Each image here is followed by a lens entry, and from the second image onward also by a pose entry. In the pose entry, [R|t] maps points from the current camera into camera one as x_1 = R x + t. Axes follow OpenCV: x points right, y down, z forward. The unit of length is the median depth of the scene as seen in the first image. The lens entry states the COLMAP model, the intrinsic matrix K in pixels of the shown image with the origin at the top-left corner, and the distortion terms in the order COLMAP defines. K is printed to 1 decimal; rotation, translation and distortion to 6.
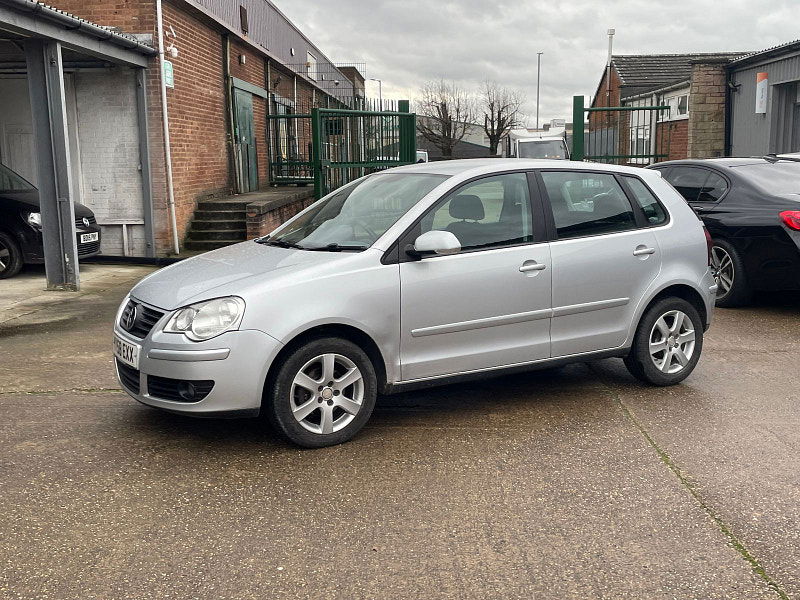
lens RADIAL K [[863.6, 0, 407.7], [0, 863.6, 301.2], [0, 0, 1]] dist [0.057556, 0.000000]
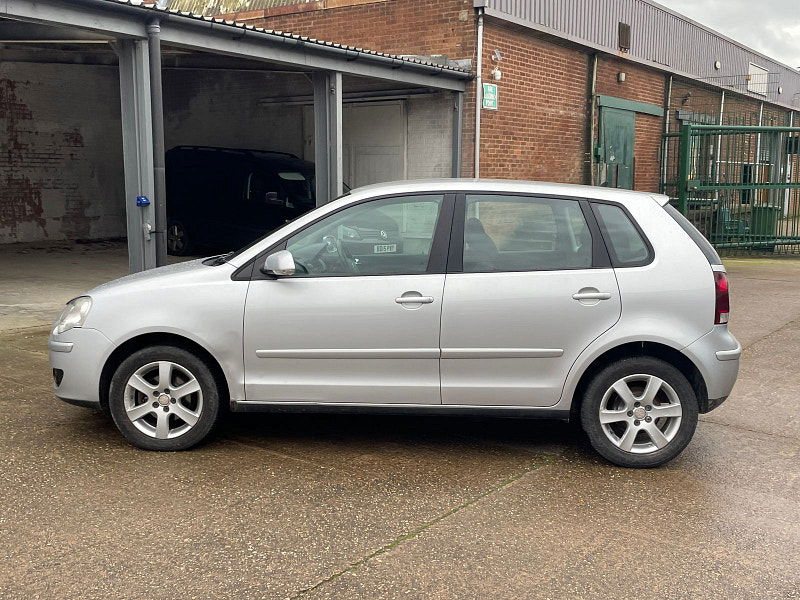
lens RADIAL K [[863.6, 0, 406.0], [0, 863.6, 308.7], [0, 0, 1]] dist [0.057556, 0.000000]
pose [[0.835734, 0.098142, -0.540293, 0.555010], [-0.106155, 0.994214, 0.016391, -0.039244], [0.538775, 0.043656, 0.841318, 0.219992]]
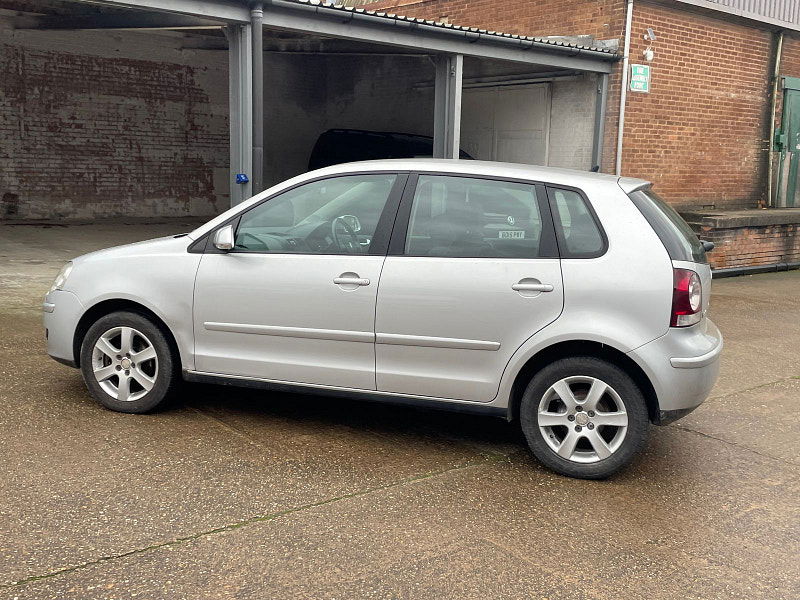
lens RADIAL K [[863.6, 0, 406.1], [0, 863.6, 295.4], [0, 0, 1]] dist [0.057556, 0.000000]
pose [[0.670523, 0.143589, -0.727860, 0.731470], [-0.157147, 0.986318, 0.049809, -0.069036], [0.725054, 0.080983, 0.683914, 0.399332]]
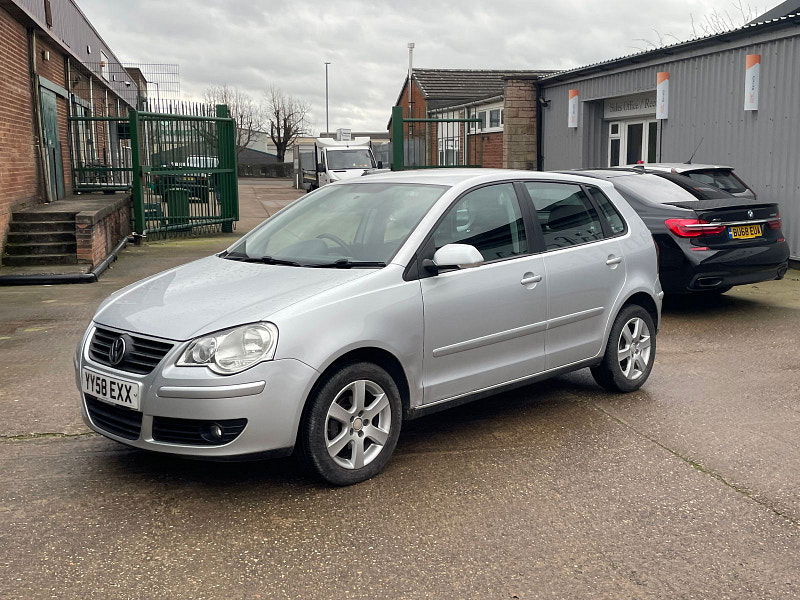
lens RADIAL K [[863.6, 0, 406.0], [0, 863.6, 292.2], [0, 0, 1]] dist [0.057556, 0.000000]
pose [[0.967849, -0.029038, 0.249852, -0.212602], [0.033782, 0.999321, -0.014717, -0.013681], [-0.249255, 0.022684, 0.968172, 0.078699]]
